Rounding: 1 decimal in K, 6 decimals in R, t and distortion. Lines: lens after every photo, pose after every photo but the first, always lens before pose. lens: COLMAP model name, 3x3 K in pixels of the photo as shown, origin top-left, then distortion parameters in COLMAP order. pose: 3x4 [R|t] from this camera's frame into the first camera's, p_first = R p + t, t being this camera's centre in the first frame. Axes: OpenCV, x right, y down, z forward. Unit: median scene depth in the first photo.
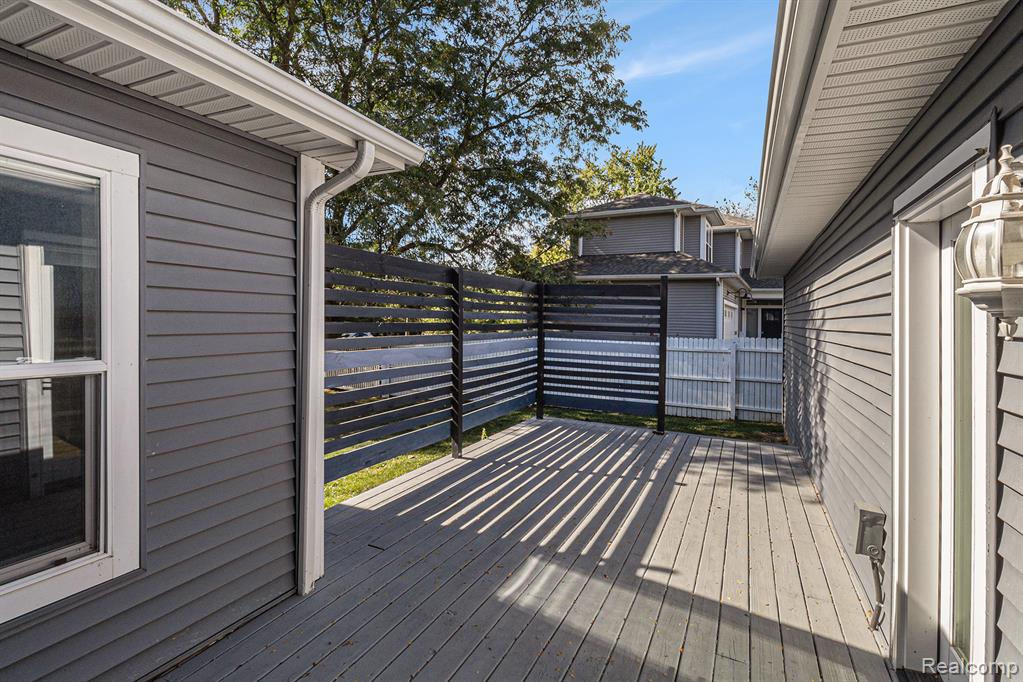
lens RADIAL K [[482.0, 0, 508.9], [0, 482.0, 326.6], [0, 0, 1]] dist [0.010426, 0.000495]
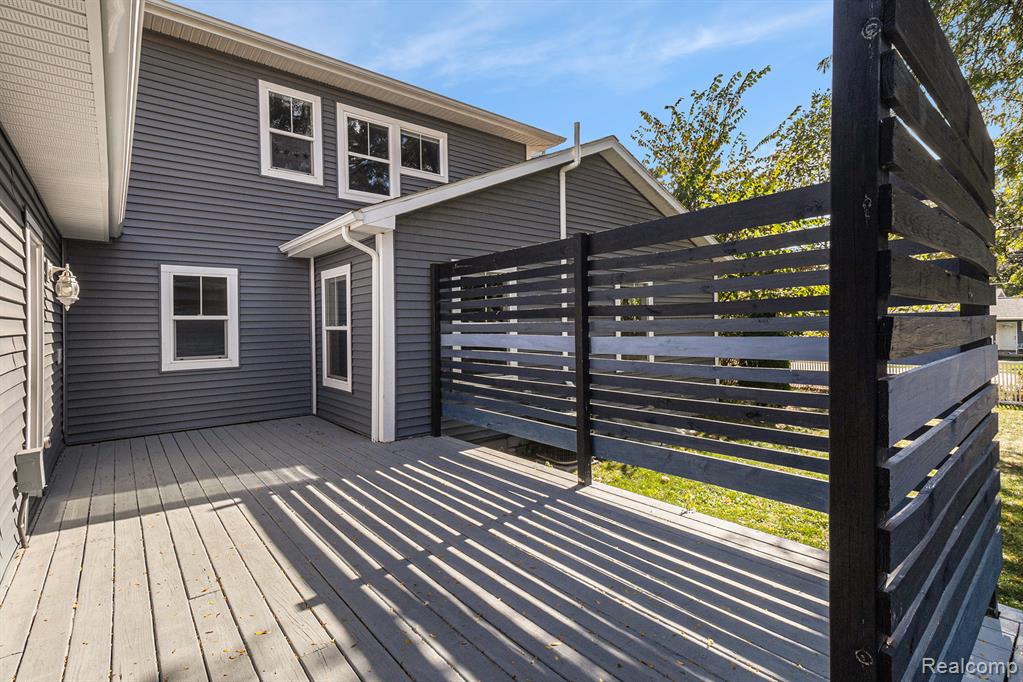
lens RADIAL K [[482.0, 0, 508.9], [0, 482.0, 326.6], [0, 0, 1]] dist [0.010426, 0.000495]
pose [[-0.414827, -0.008495, -0.909861, 1.018887], [-0.003199, 0.999964, -0.007878, 0.049292], [0.909895, -0.000357, -0.414839, 1.943870]]
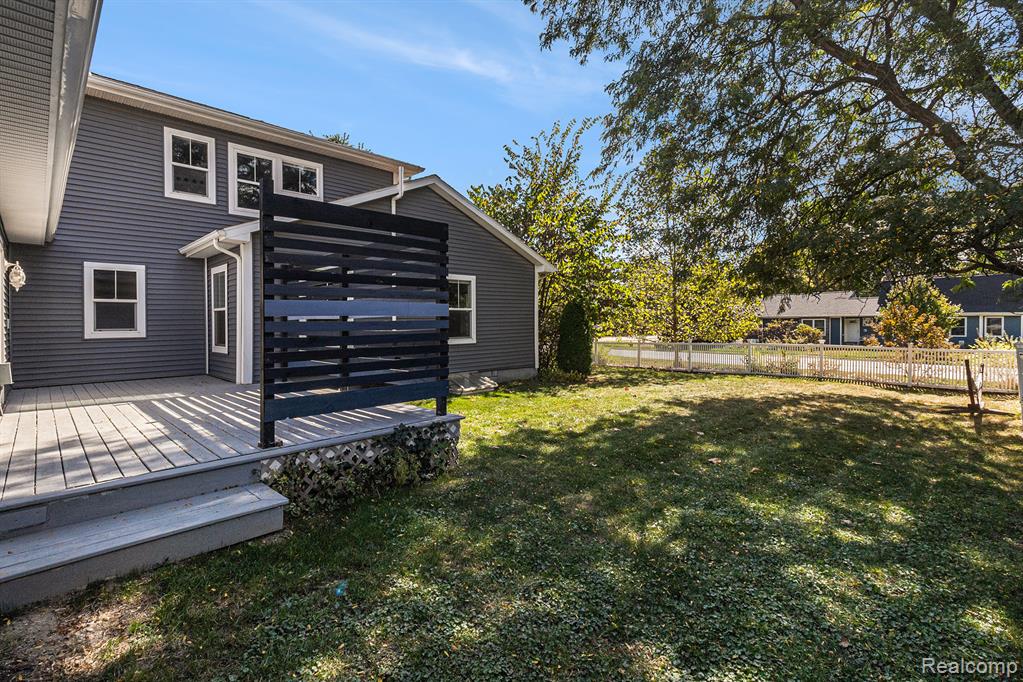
lens RADIAL K [[482.0, 0, 508.9], [0, 482.0, 326.6], [0, 0, 1]] dist [0.010426, 0.000495]
pose [[-0.338328, -0.009773, -0.940977, 1.519276], [-0.009663, 0.999929, -0.006911, 0.137475], [0.940979, 0.006754, -0.338399, 2.904537]]
